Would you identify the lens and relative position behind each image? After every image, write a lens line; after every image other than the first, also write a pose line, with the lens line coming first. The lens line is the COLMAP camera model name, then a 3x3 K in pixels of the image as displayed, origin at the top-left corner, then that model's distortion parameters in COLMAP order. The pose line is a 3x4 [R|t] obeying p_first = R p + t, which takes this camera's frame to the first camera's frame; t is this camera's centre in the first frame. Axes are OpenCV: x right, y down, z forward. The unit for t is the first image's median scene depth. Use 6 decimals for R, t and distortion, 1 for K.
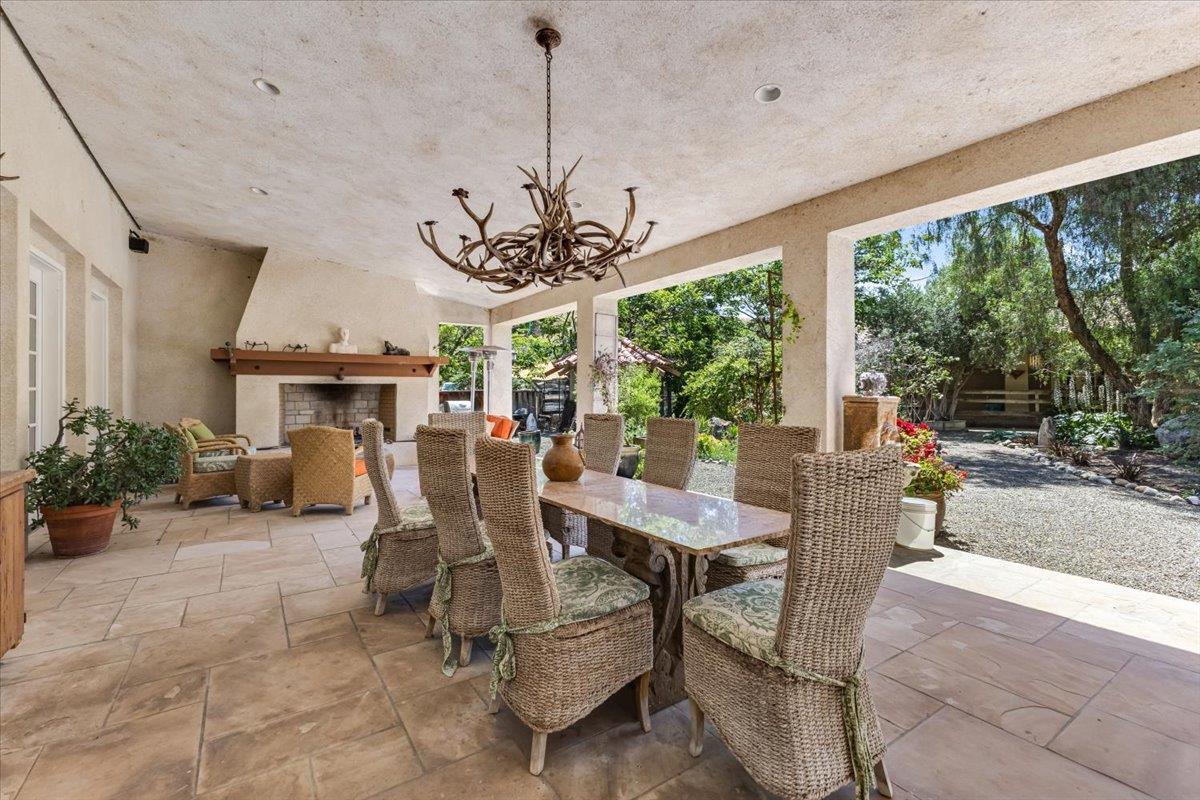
lens RADIAL K [[514.5, 0, 602.6], [0, 514.5, 391.8], [0, 0, 1]] dist [0.002876, 0.000249]
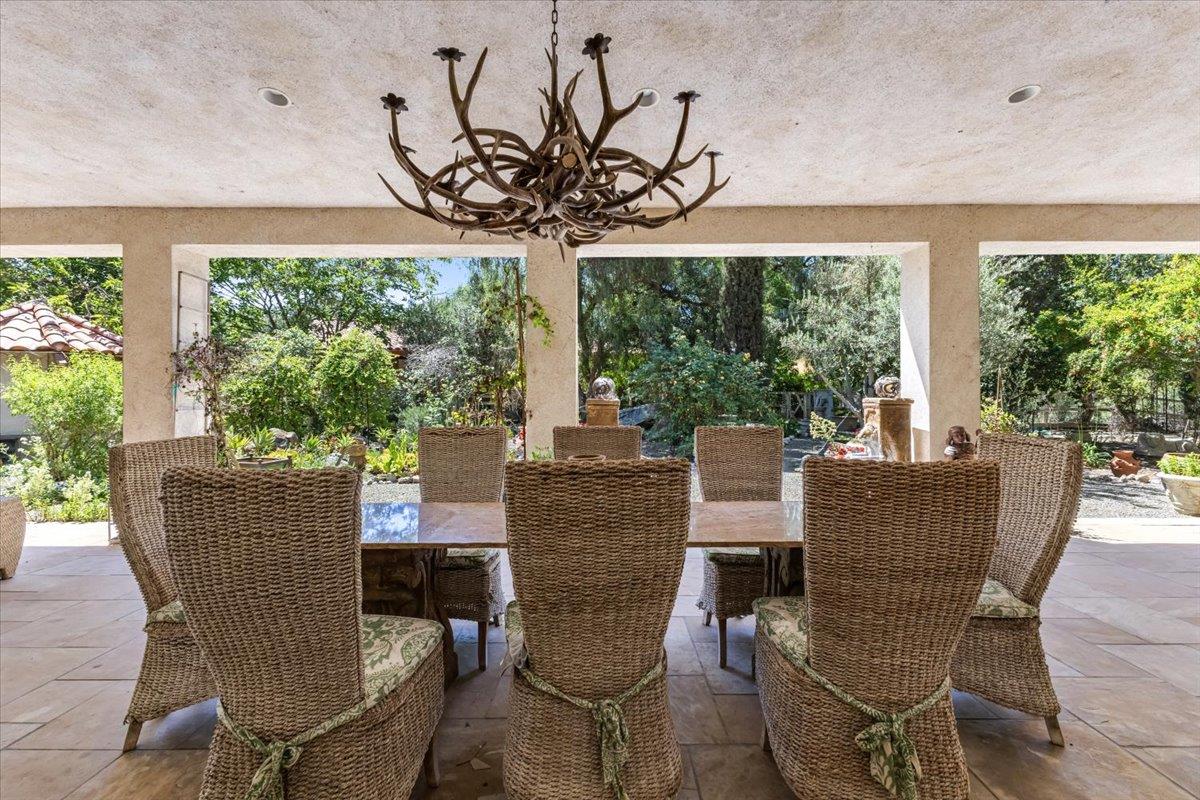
lens RADIAL K [[514.5, 0, 602.6], [0, 514.5, 391.8], [0, 0, 1]] dist [0.002876, 0.000249]
pose [[0.572007, 0.006065, 0.820226, -0.524362], [0.001375, 0.999964, -0.008353, 0.002029], [-0.820247, 0.005906, 0.571979, 0.471527]]
